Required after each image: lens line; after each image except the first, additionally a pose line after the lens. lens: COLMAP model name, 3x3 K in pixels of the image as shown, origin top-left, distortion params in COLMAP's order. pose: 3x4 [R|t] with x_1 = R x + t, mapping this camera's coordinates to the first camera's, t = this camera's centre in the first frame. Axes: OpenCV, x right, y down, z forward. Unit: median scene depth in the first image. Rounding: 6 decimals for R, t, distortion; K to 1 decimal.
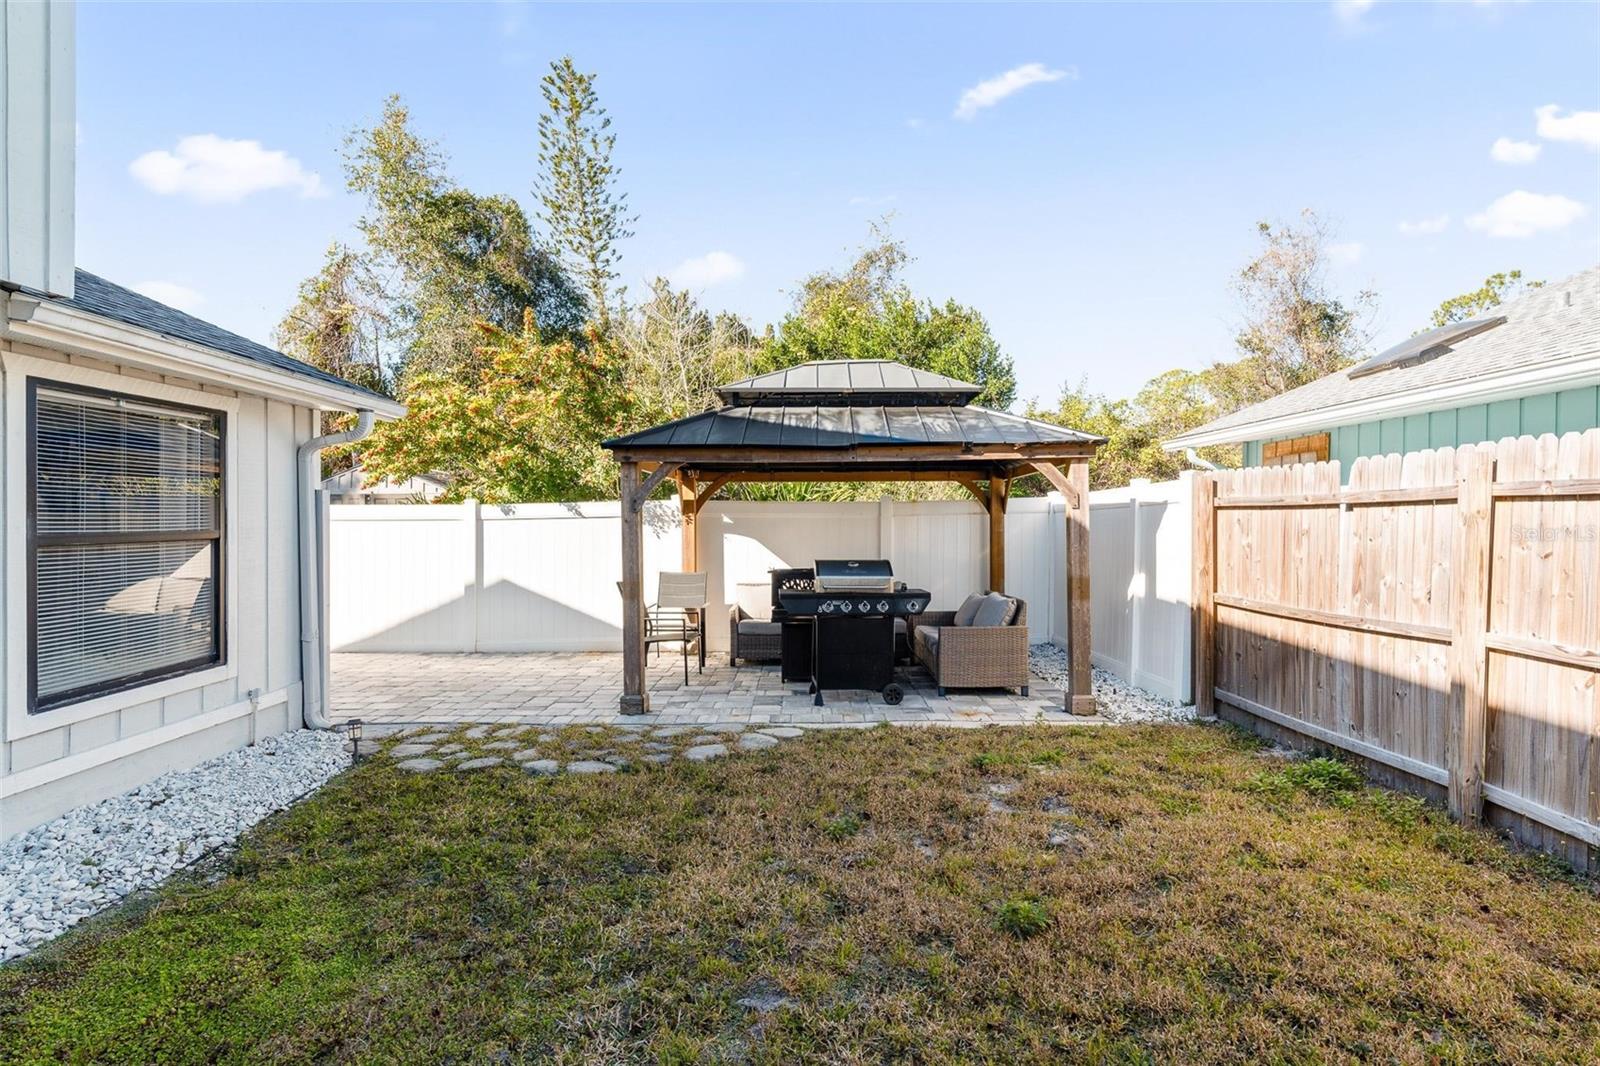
lens RADIAL K [[822.0, 0, 801.5], [0, 822.0, 522.4], [0, 0, 1]] dist [0.002743, 0.001873]
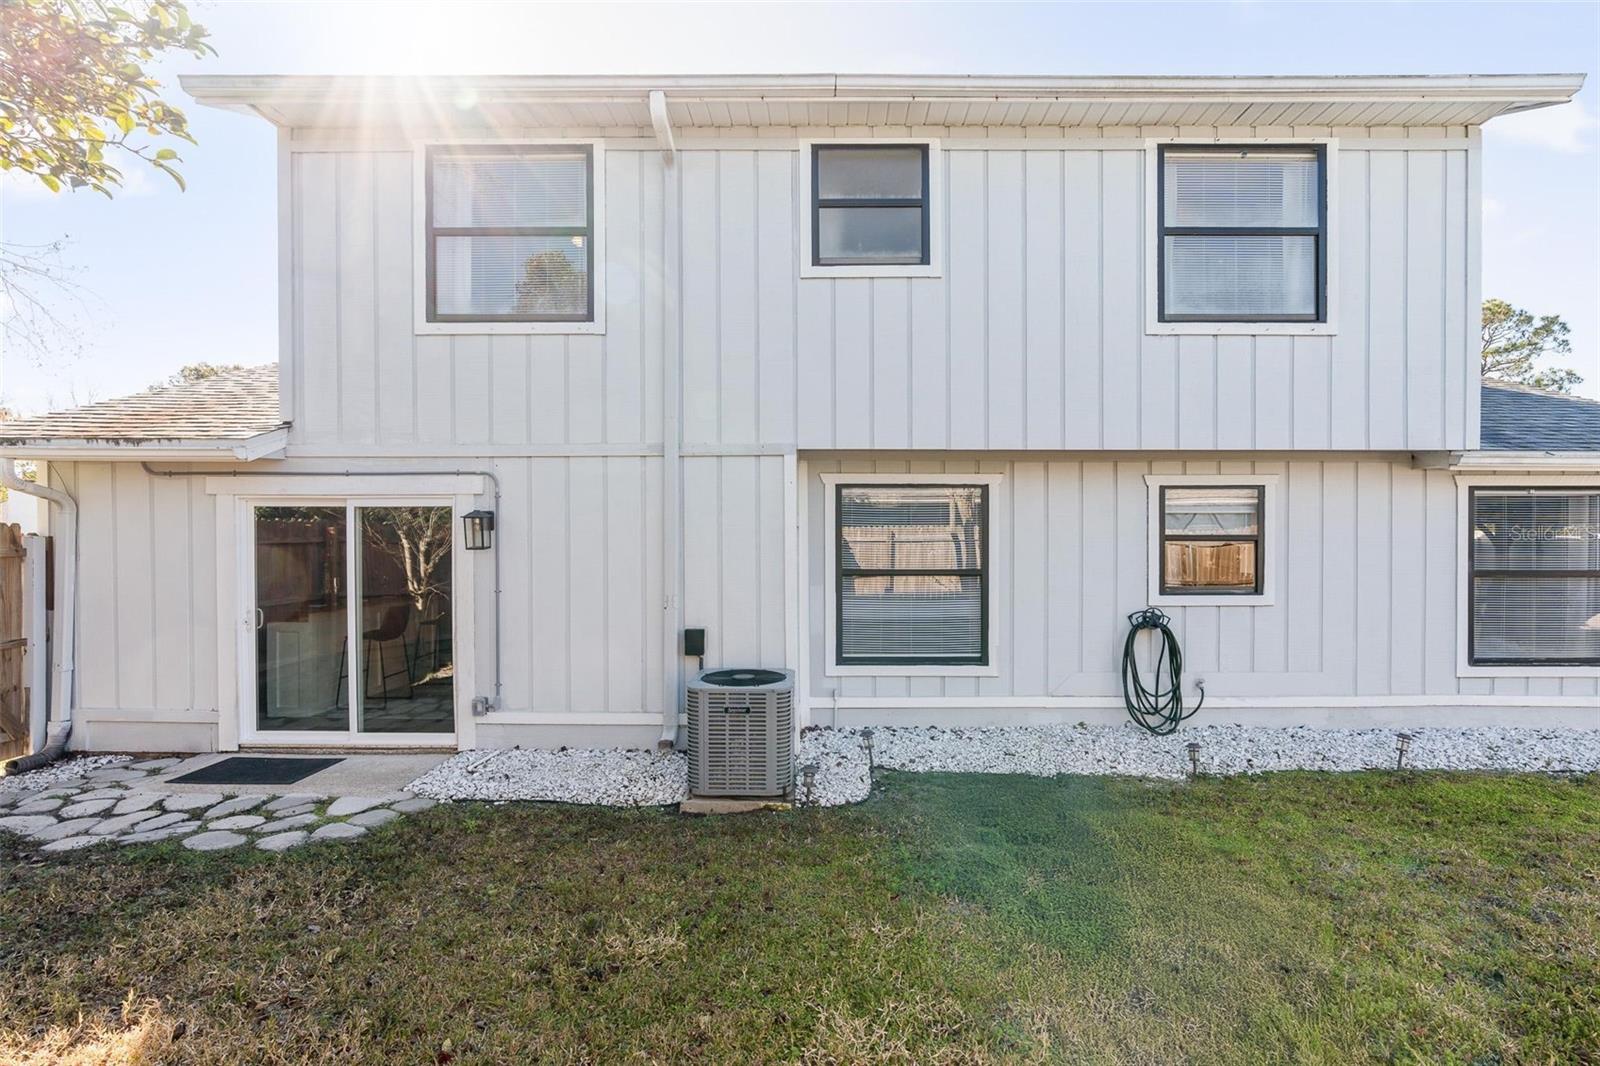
lens RADIAL K [[719.9, 0, 804.8], [0, 719.9, 535.9], [0, 0, 1]] dist [-0.011026, 0.004942]
pose [[-0.028778, -0.001009, -0.999585, 0.398912], [-0.008916, 0.999960, -0.000753, -0.025945], [0.999546, 0.008890, -0.028786, -0.252753]]
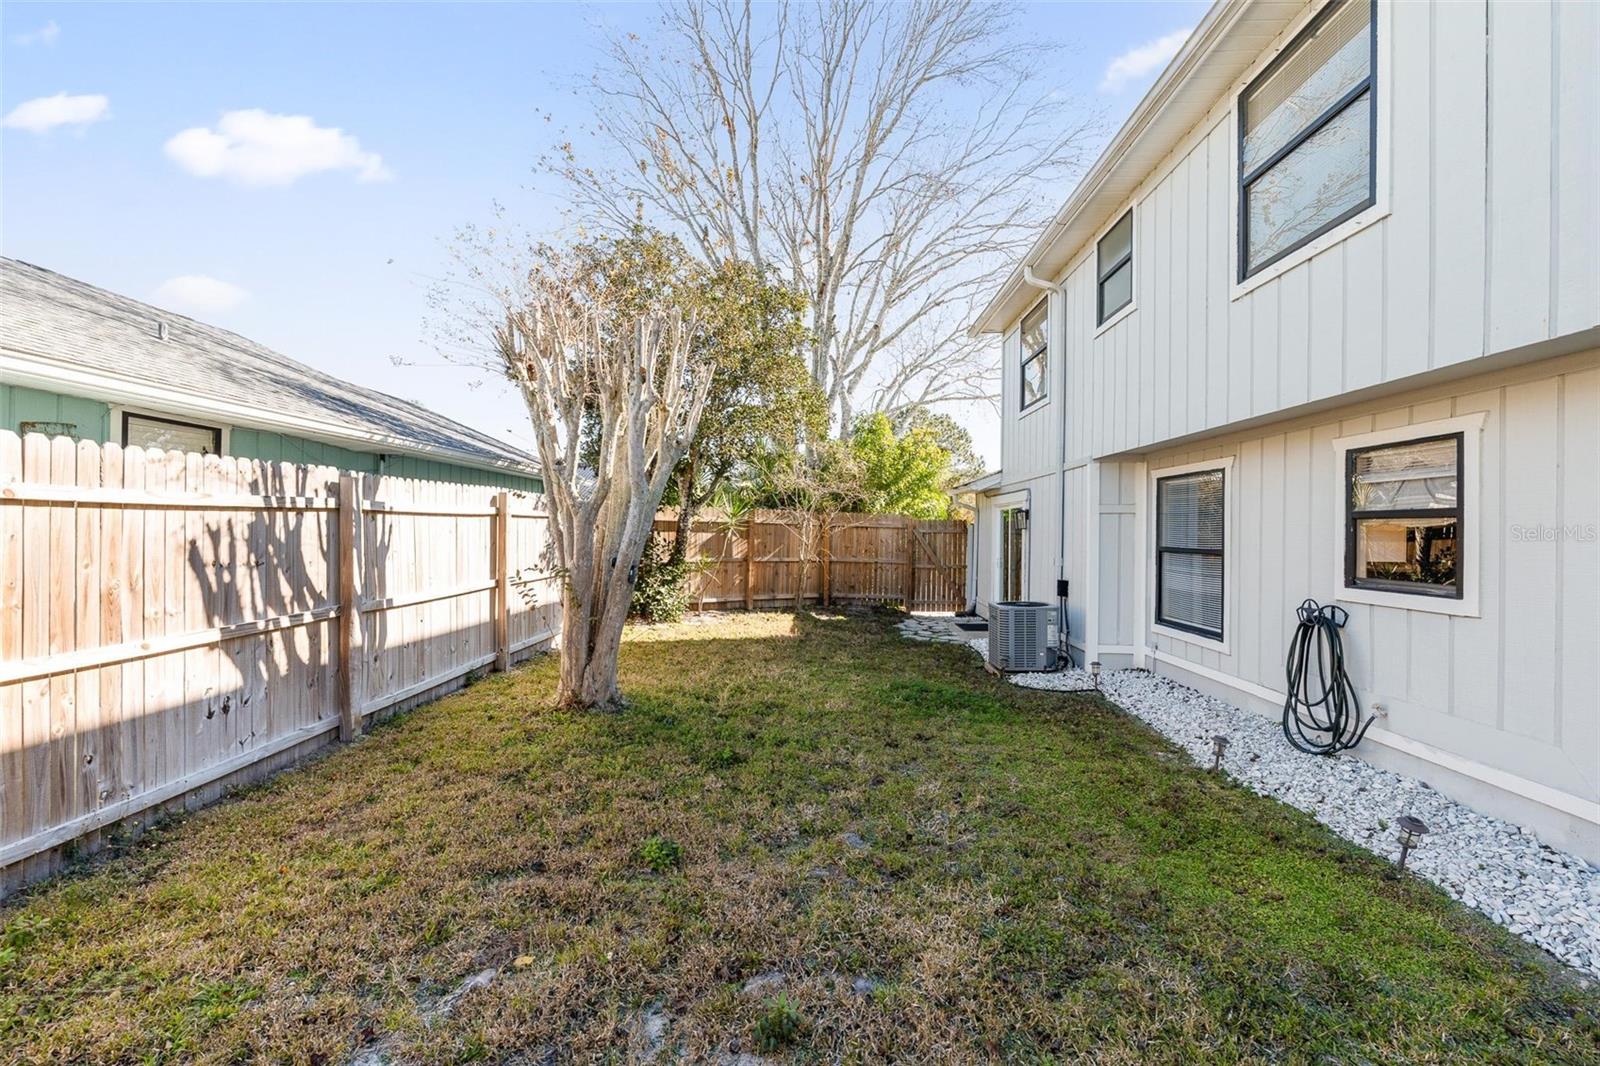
lens RADIAL K [[692.2, 0, 798.6], [0, 692.2, 529.9], [0, 0, 1]] dist [-0.003934, 0.000335]
pose [[-0.999007, -0.018201, 0.040663, 0.009640], [-0.017880, 0.999806, 0.008241, -0.010063], [-0.040805, 0.007505, -0.999139, 0.859928]]
